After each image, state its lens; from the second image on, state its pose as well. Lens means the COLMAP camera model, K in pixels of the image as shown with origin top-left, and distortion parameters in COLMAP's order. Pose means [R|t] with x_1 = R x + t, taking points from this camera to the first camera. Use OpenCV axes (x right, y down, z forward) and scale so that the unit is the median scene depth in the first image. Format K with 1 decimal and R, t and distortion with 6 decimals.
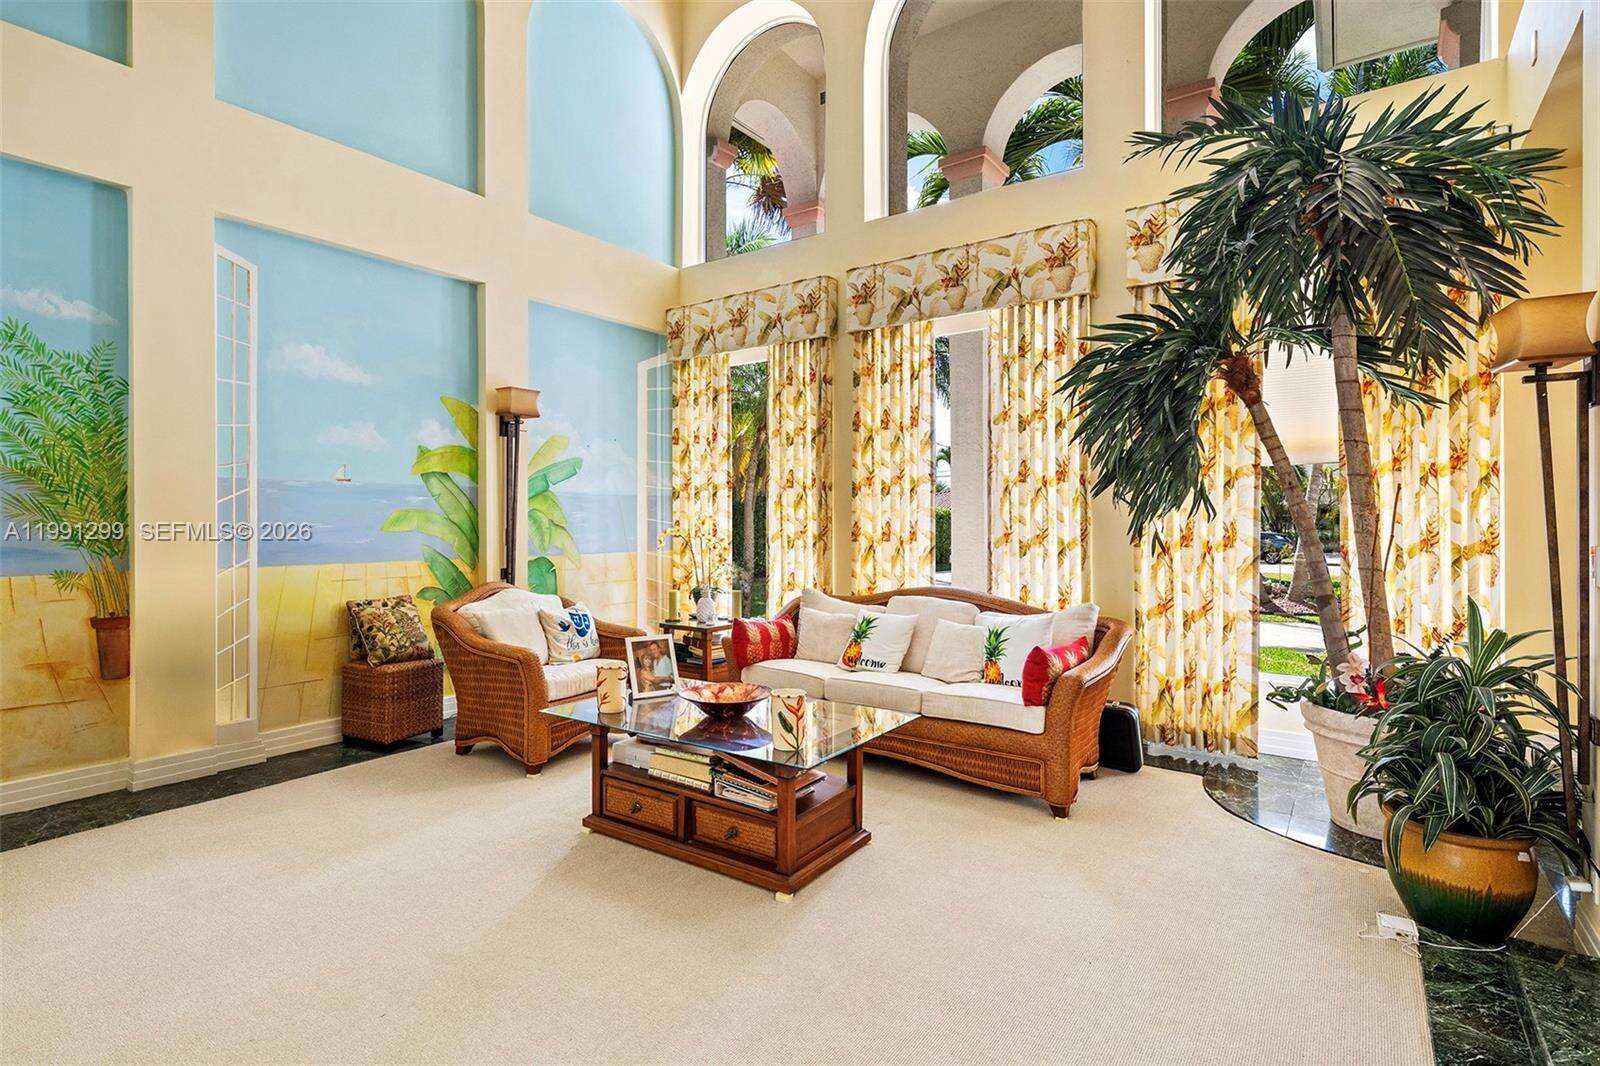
lens RADIAL K [[790.6, 0, 789.2], [0, 790.6, 519.5], [0, 0, 1]] dist [0.006237, 0.000172]
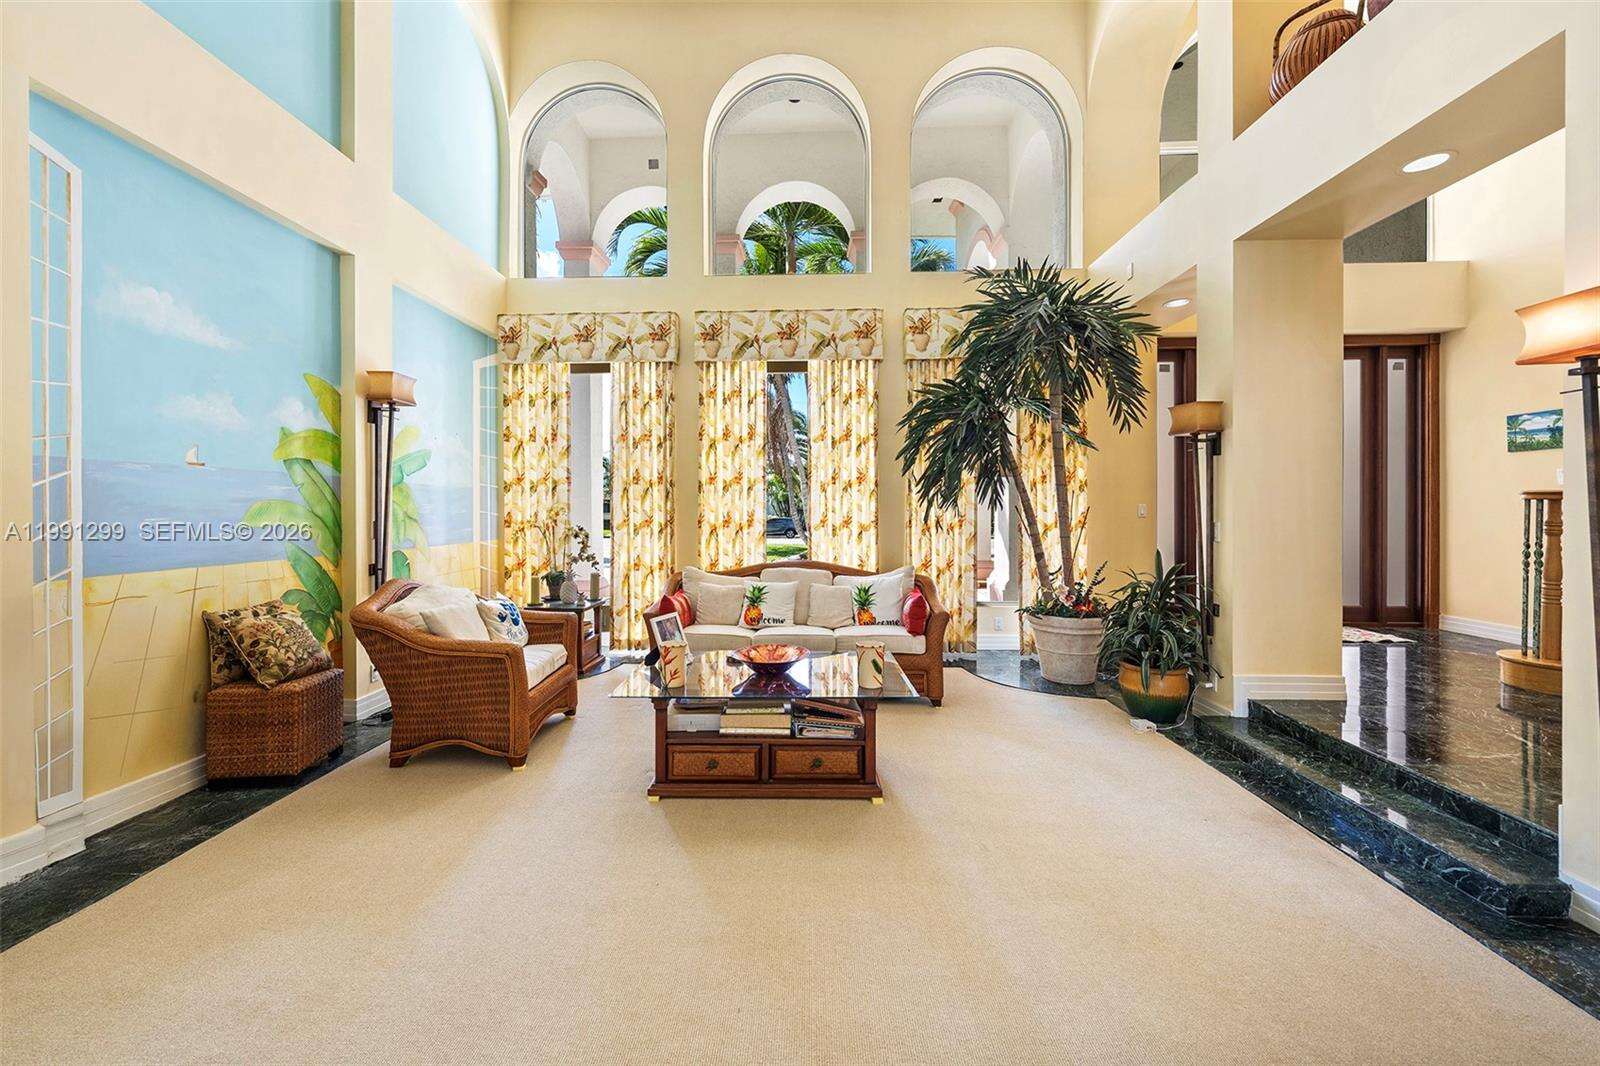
lens RADIAL K [[601.1, 0, 792.0], [0, 601.1, 510.8], [0, 0, 1]] dist [0.001403, -0.000357]
pose [[0.829131, -0.003514, 0.559044, -0.386421], [0.002892, 0.999994, 0.001995, -0.001391], [-0.559047, -0.000038, 0.829136, 0.147441]]
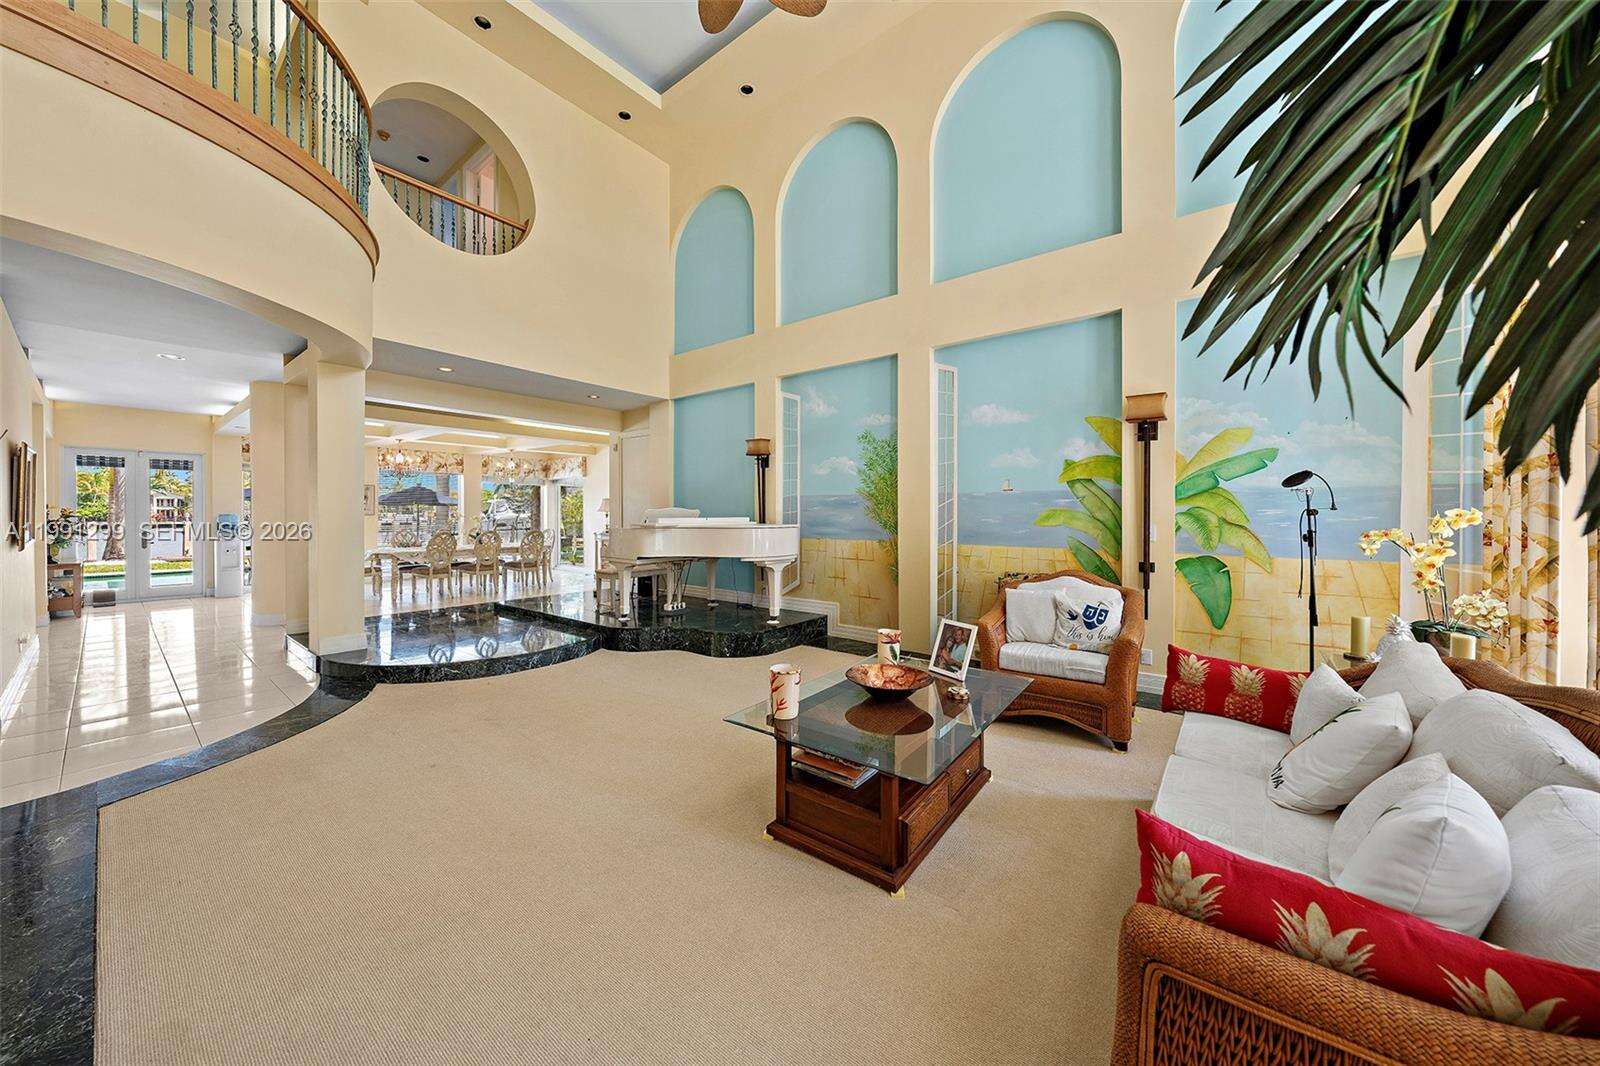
lens RADIAL K [[552.5, 0, 785.4], [0, 552.5, 516.9], [0, 0, 1]] dist [-0.001610, -0.000091]
pose [[-0.049338, 0.005615, -0.998766, 0.471885], [-0.002712, 0.999980, 0.005755, -0.004100], [0.998778, 0.002993, -0.049321, 0.610324]]
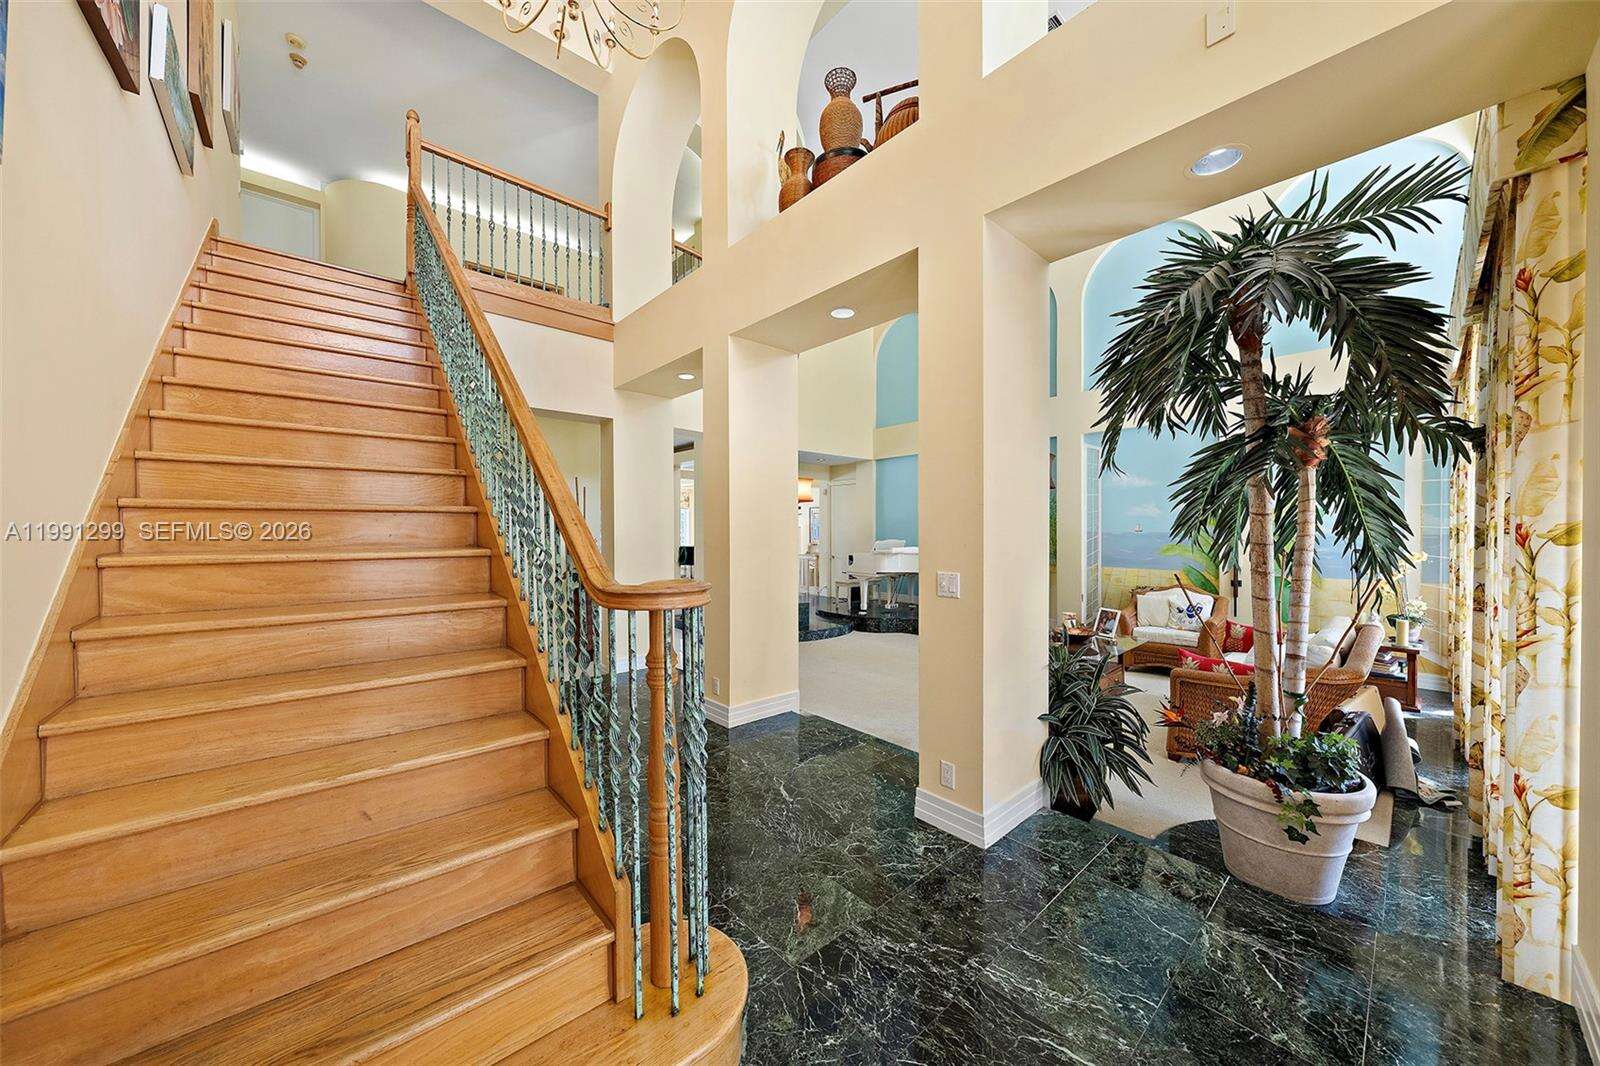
lens RADIAL K [[552.5, 0, 792.3], [0, 552.5, 531.6], [0, 0, 1]] dist [-0.001610, -0.000091]
pose [[-0.226395, 0.002123, -0.974033, 1.119810], [-0.002416, 0.999993, 0.002741, -0.048004], [0.974032, 0.002974, -0.226389, 0.389154]]
